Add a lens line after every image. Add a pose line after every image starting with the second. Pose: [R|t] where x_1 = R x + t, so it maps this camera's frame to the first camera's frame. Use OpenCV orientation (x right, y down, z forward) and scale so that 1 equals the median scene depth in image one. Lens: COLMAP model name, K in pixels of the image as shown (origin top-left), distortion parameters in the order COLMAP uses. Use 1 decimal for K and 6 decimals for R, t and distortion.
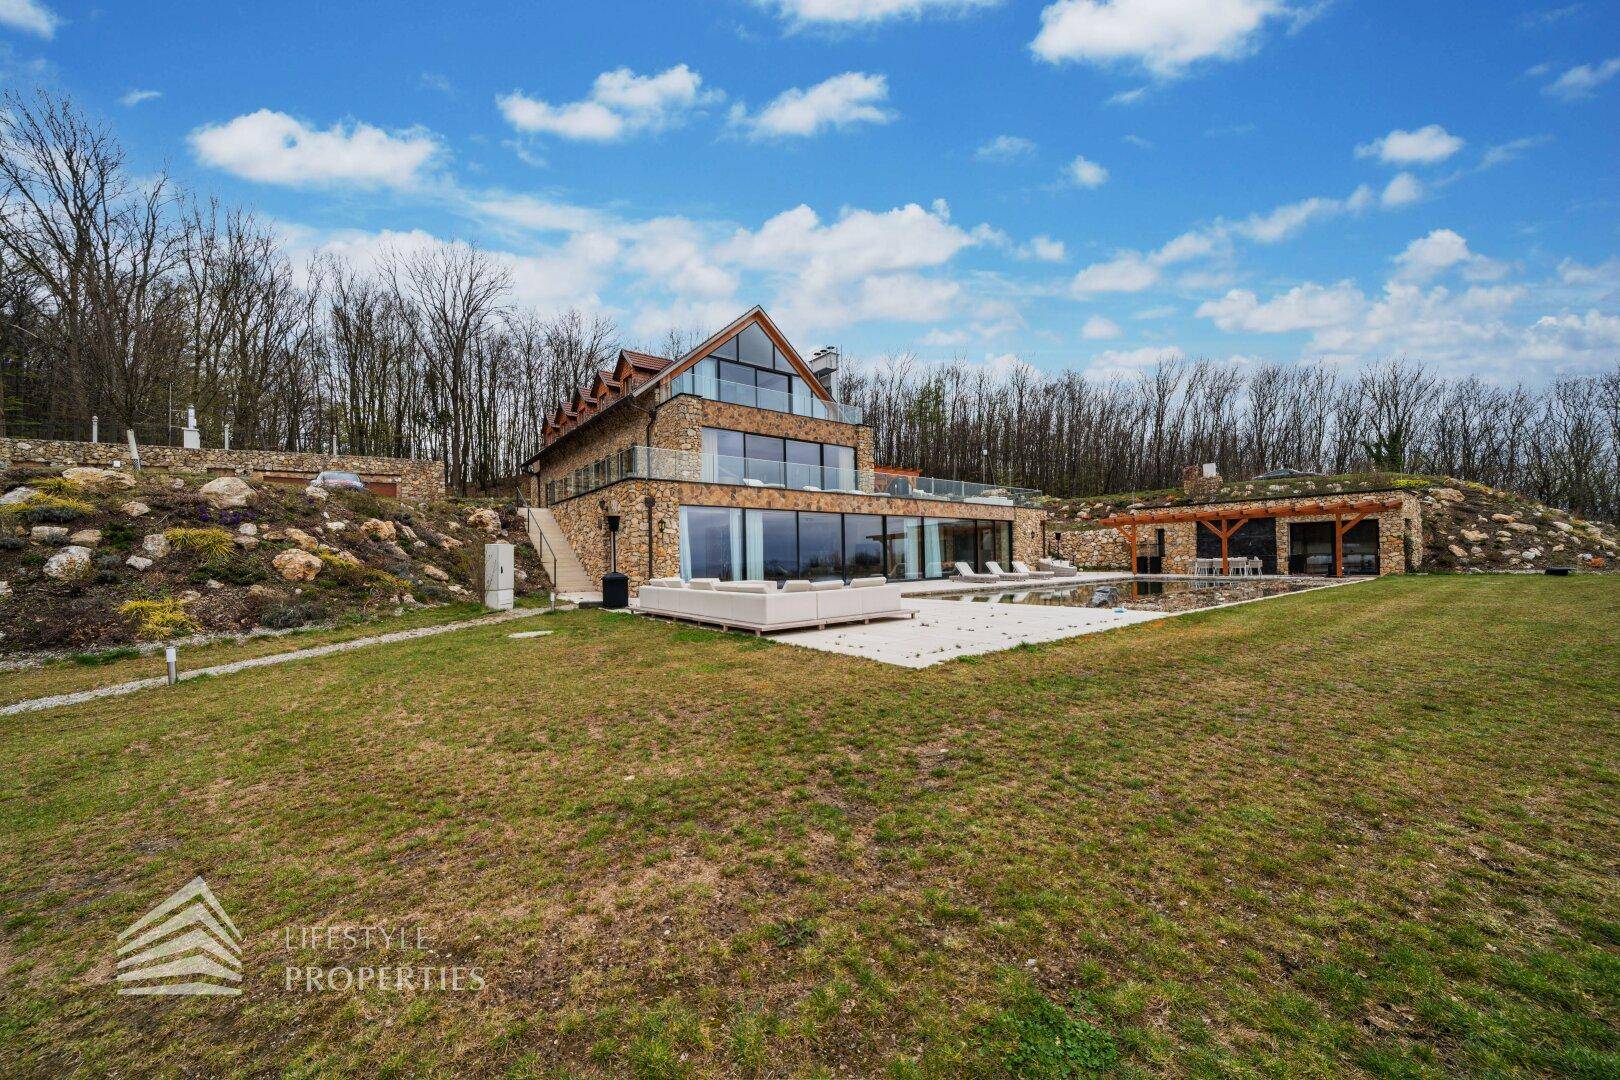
lens RADIAL K [[553.5, 0, 806.5], [0, 553.5, 551.5], [0, 0, 1]] dist [-0.005639, 0.000029]
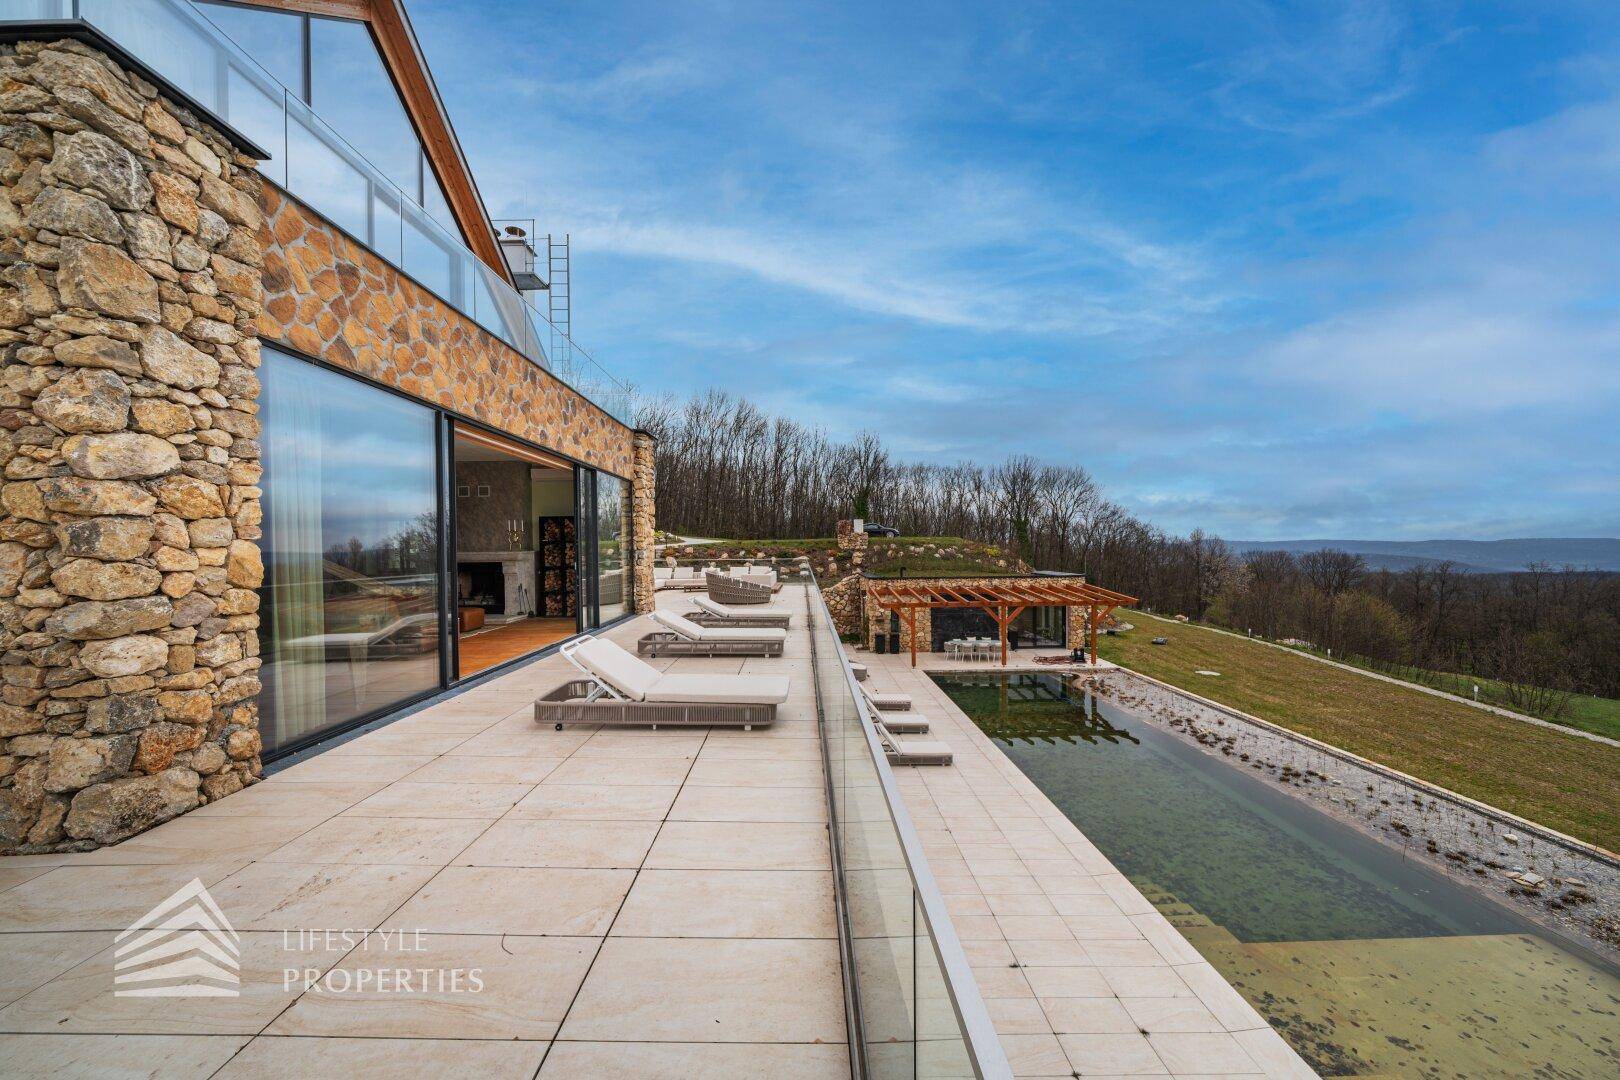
lens RADIAL K [[553.5, 0, 806.5], [0, 553.5, 551.5], [0, 0, 1]] dist [-0.005639, 0.000029]
pose [[0.600778, 0.003771, 0.799407, -0.179018], [-0.009039, 0.999957, 0.002076, -0.135137], [-0.799365, -0.008473, 0.600786, 0.629052]]
